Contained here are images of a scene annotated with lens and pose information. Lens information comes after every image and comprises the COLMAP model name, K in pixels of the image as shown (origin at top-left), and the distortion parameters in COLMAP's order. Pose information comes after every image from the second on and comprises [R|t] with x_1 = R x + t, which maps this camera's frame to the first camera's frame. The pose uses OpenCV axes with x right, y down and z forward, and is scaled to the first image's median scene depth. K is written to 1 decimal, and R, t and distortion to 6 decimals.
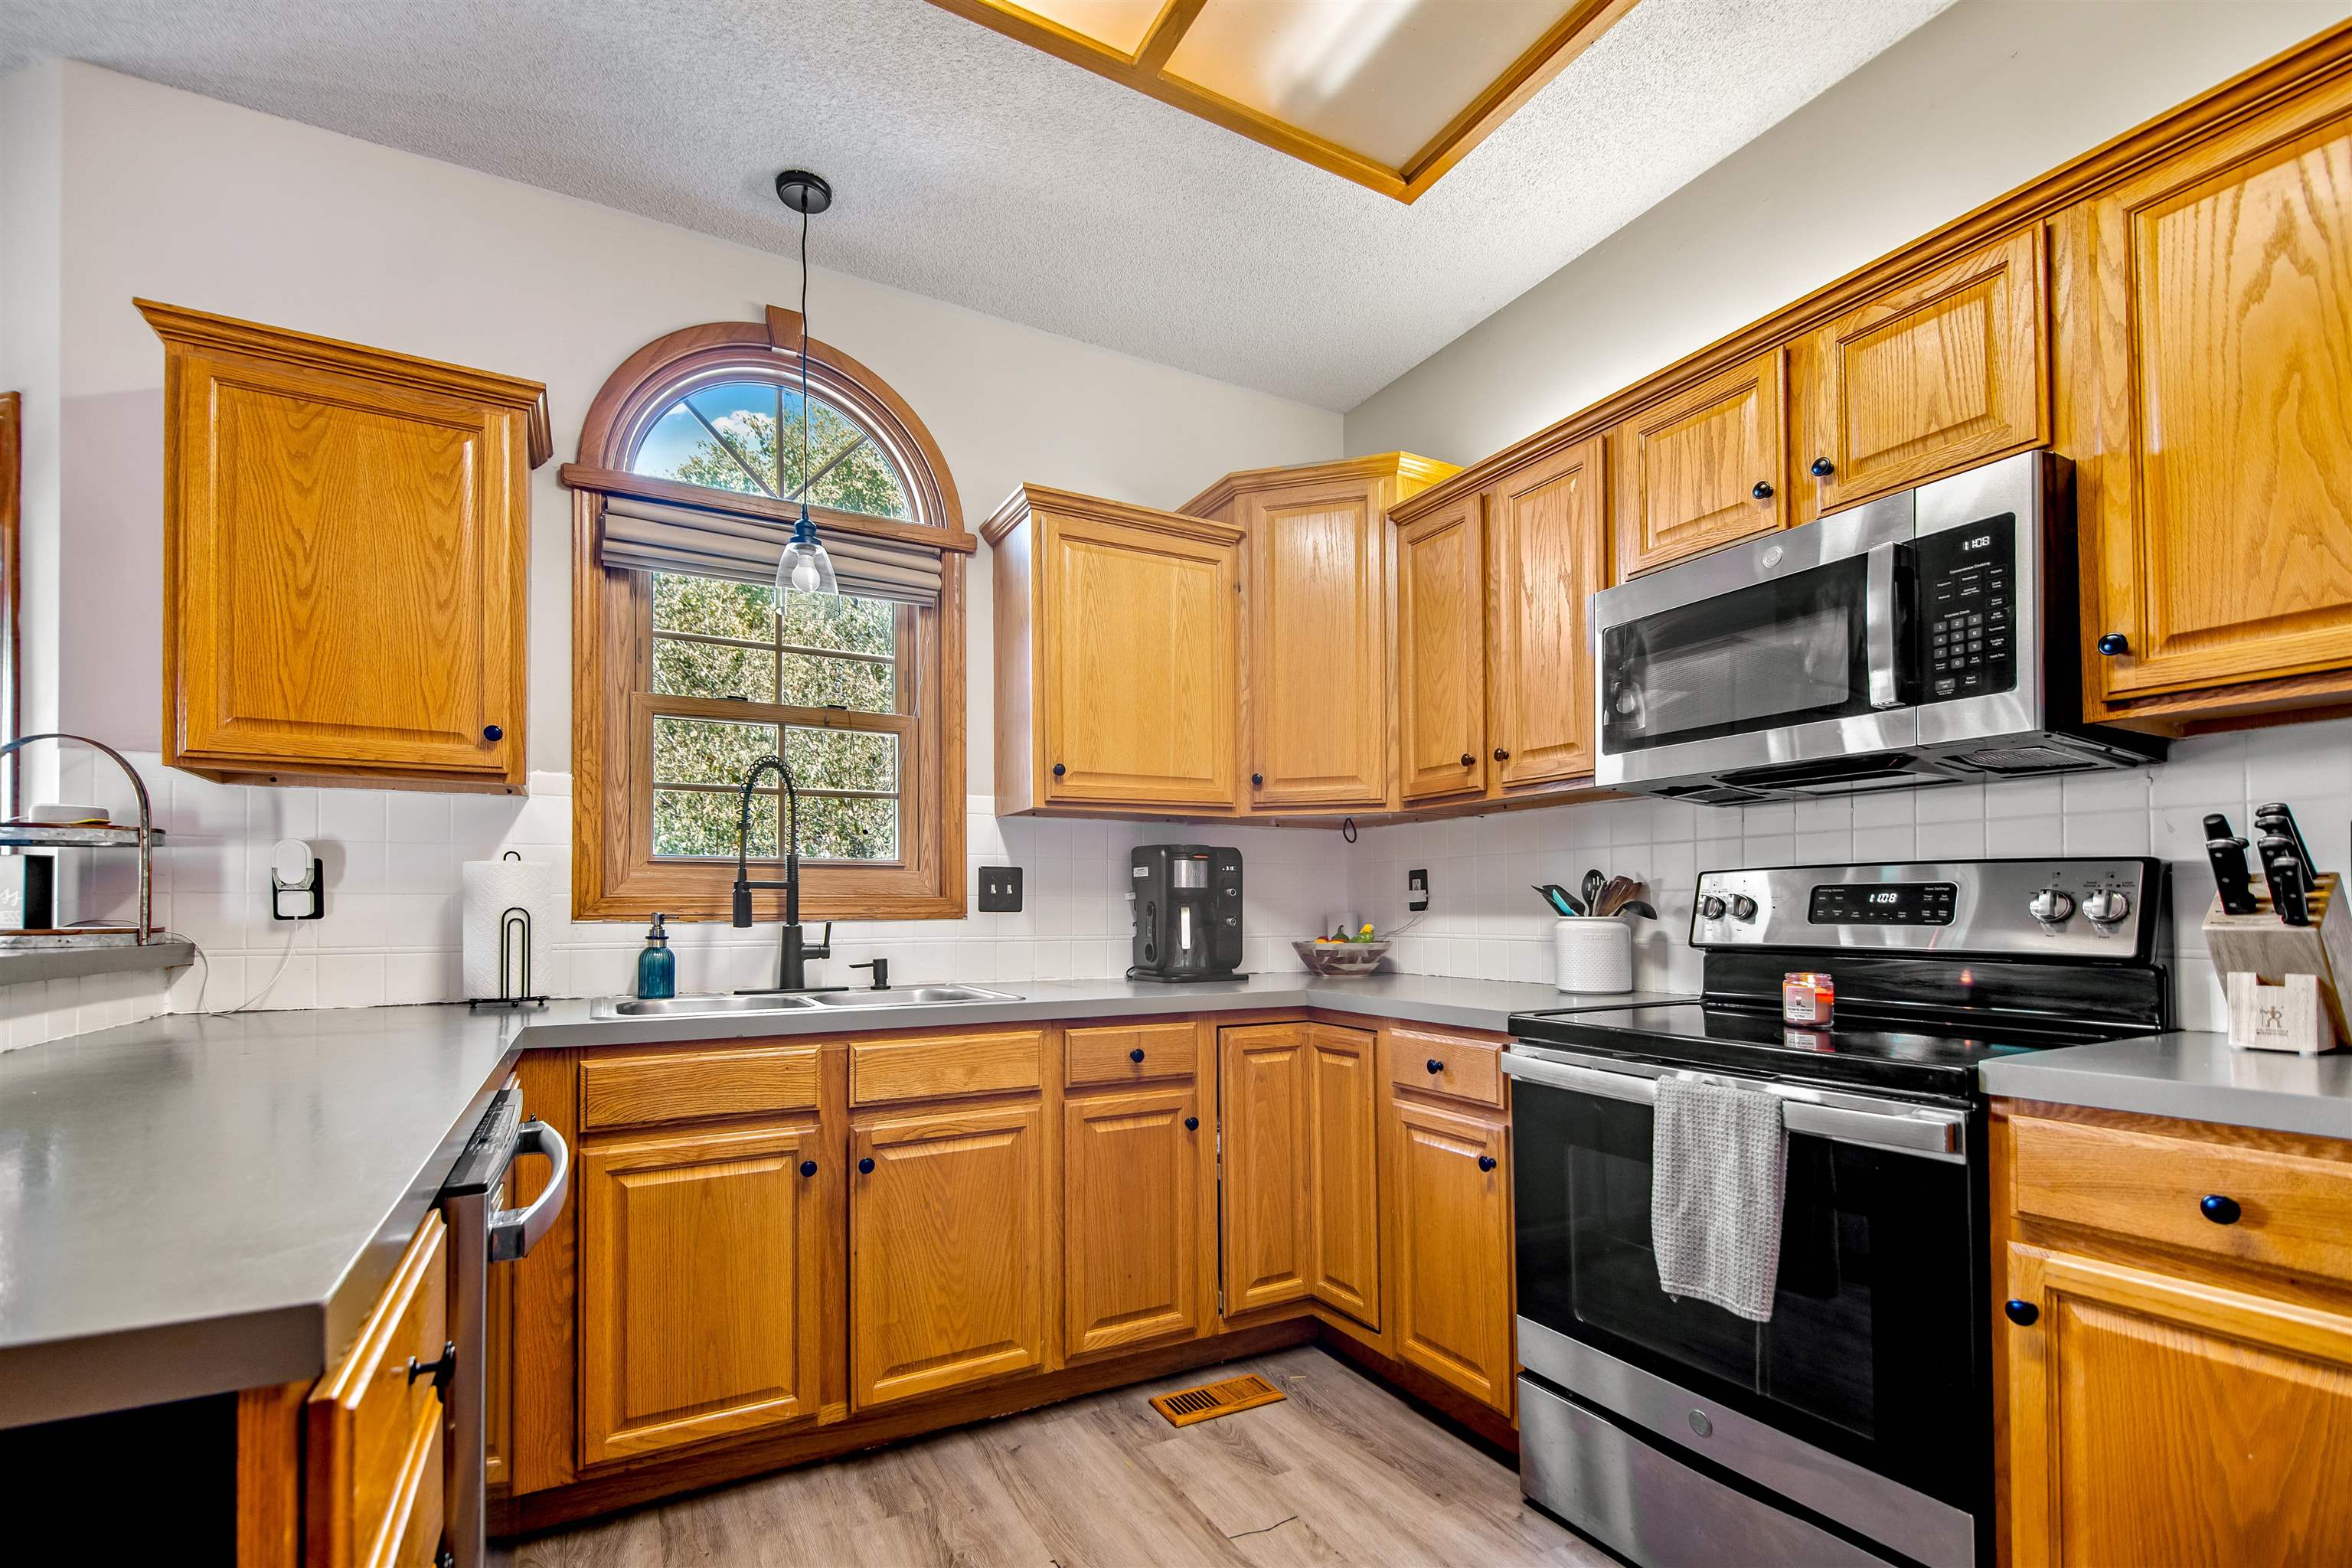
lens RADIAL K [[1029.6, 0, 1209.6], [0, 1029.6, 895.8], [0, 0, 1]] dist [0.003422, -0.002855]
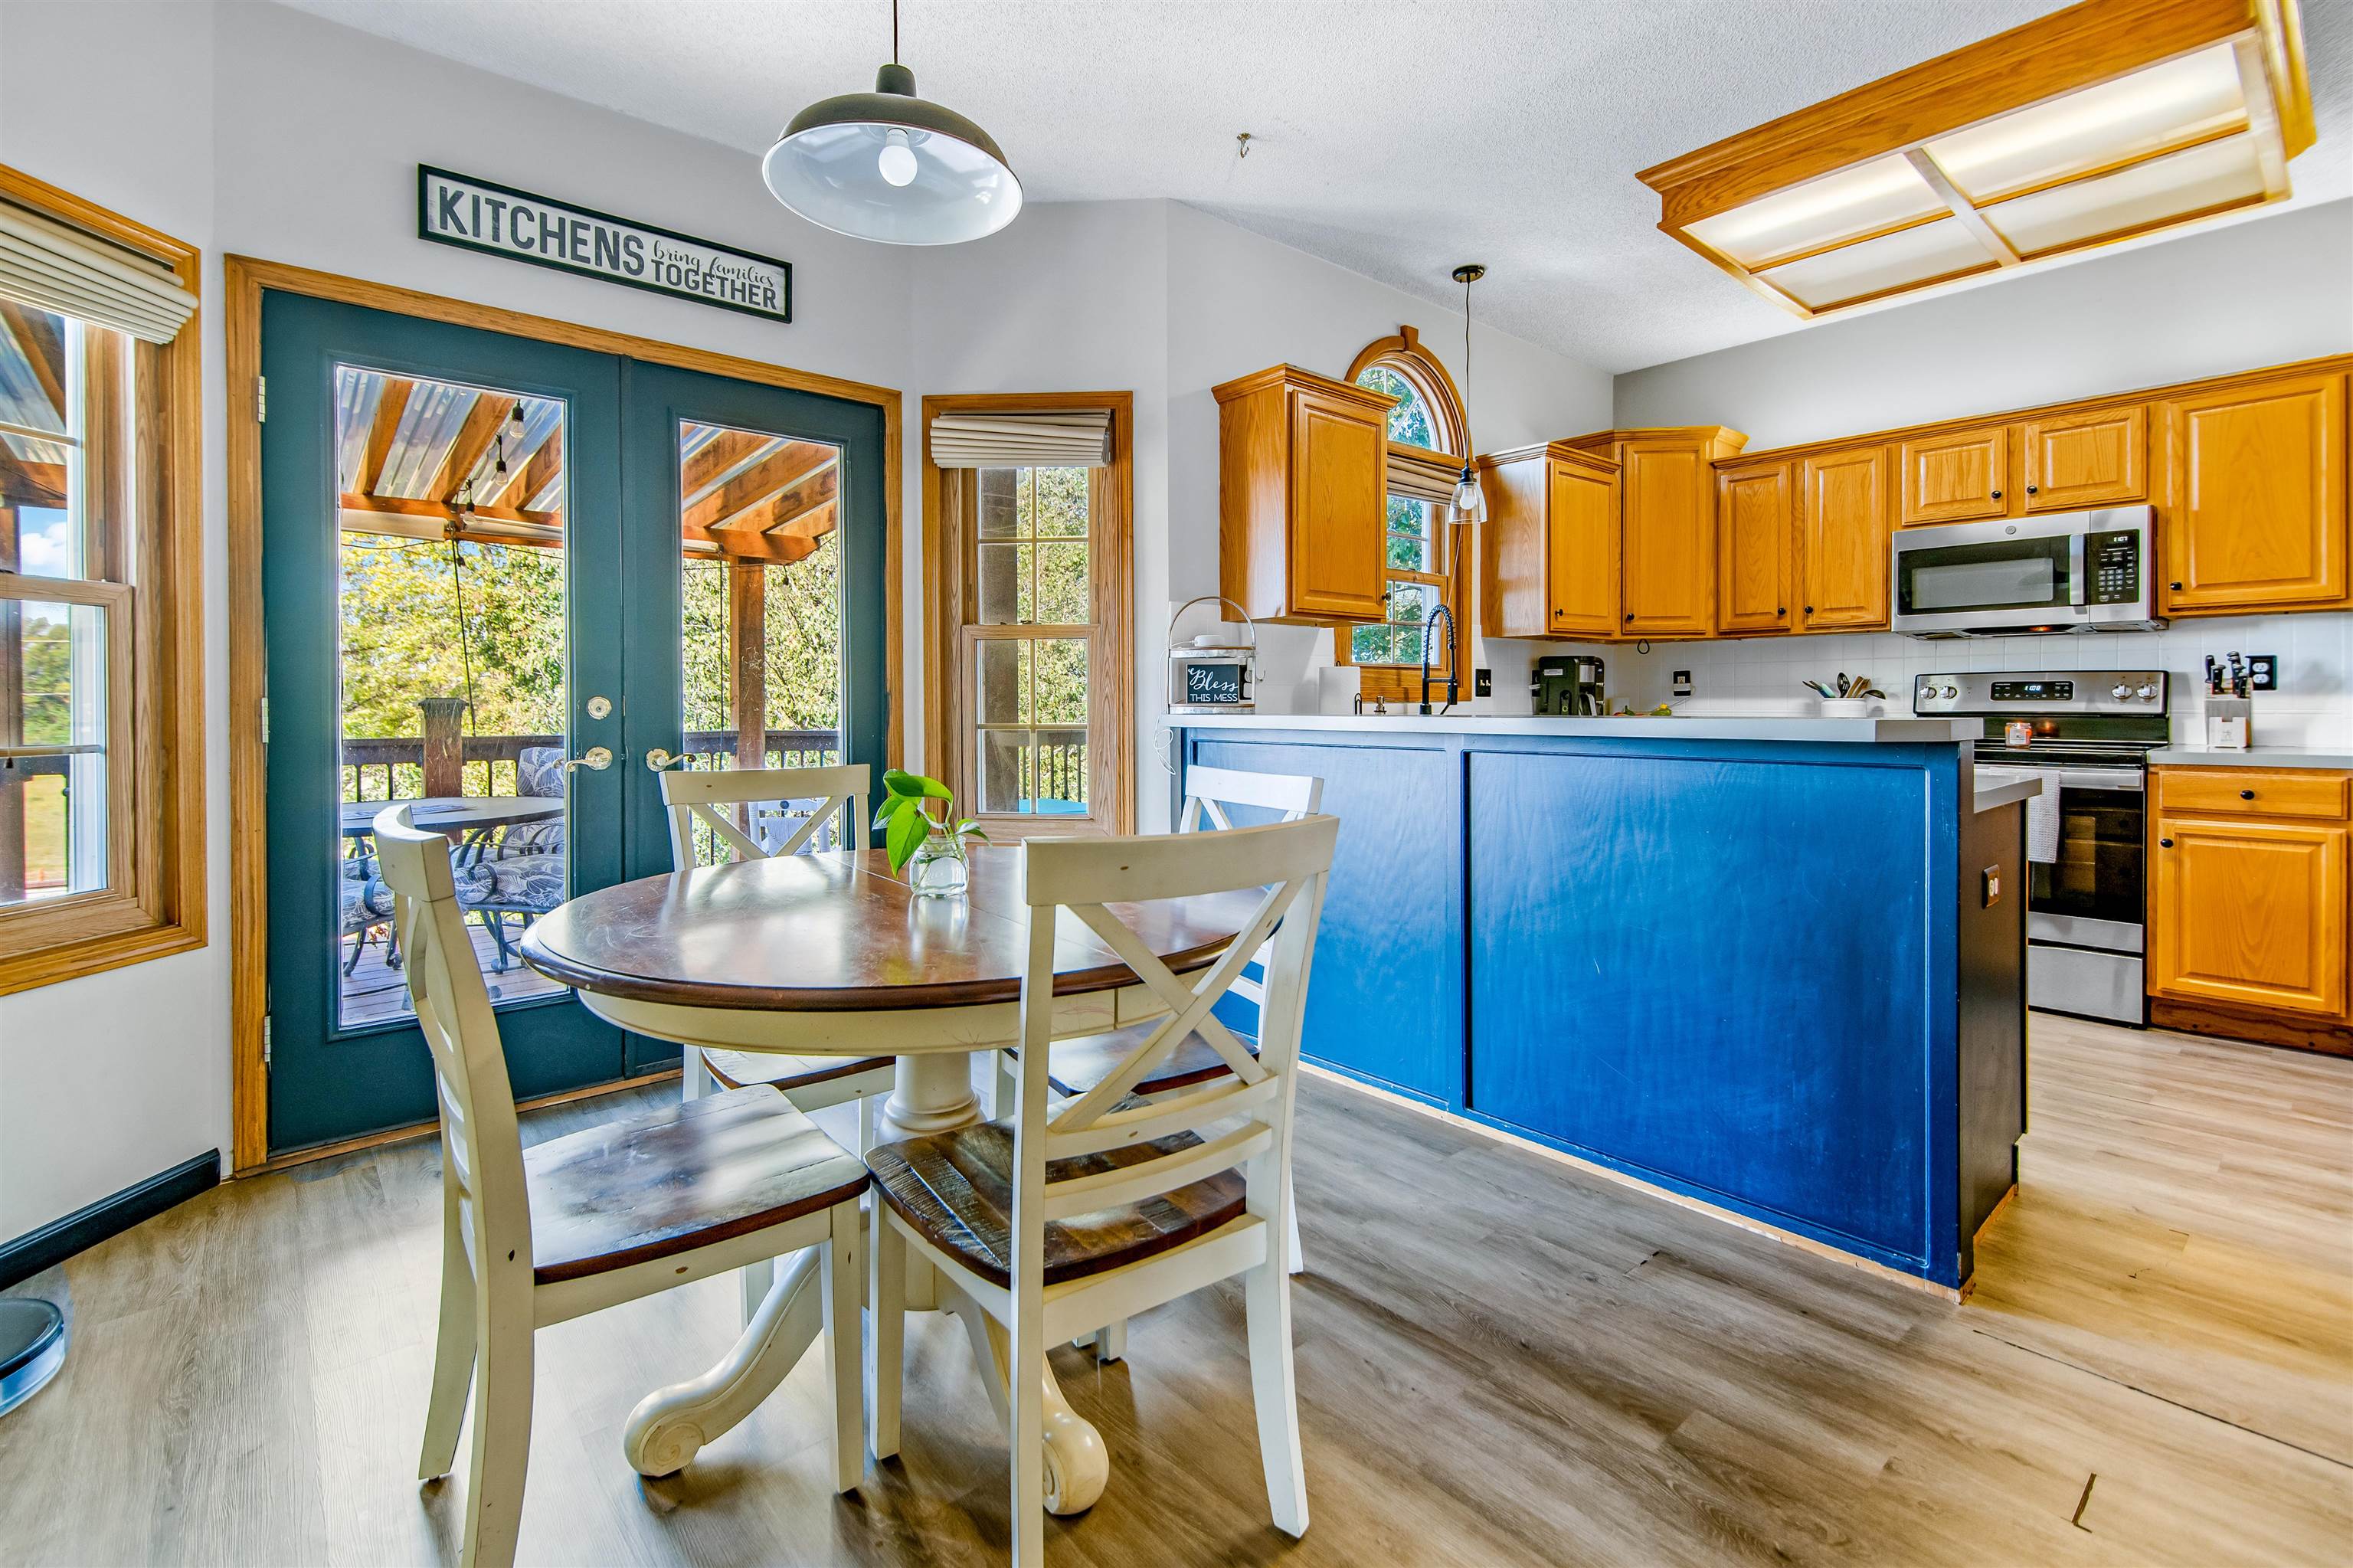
lens RADIAL K [[1030.0, 0, 1188.1], [0, 1030.0, 709.4], [0, 0, 1]] dist [0.003422, -0.002855]
pose [[0.980598, -0.004595, 0.195975, -1.791043], [0.000142, 0.999742, 0.022733, -0.003075], [-0.196028, -0.022264, 0.980345, -0.898468]]
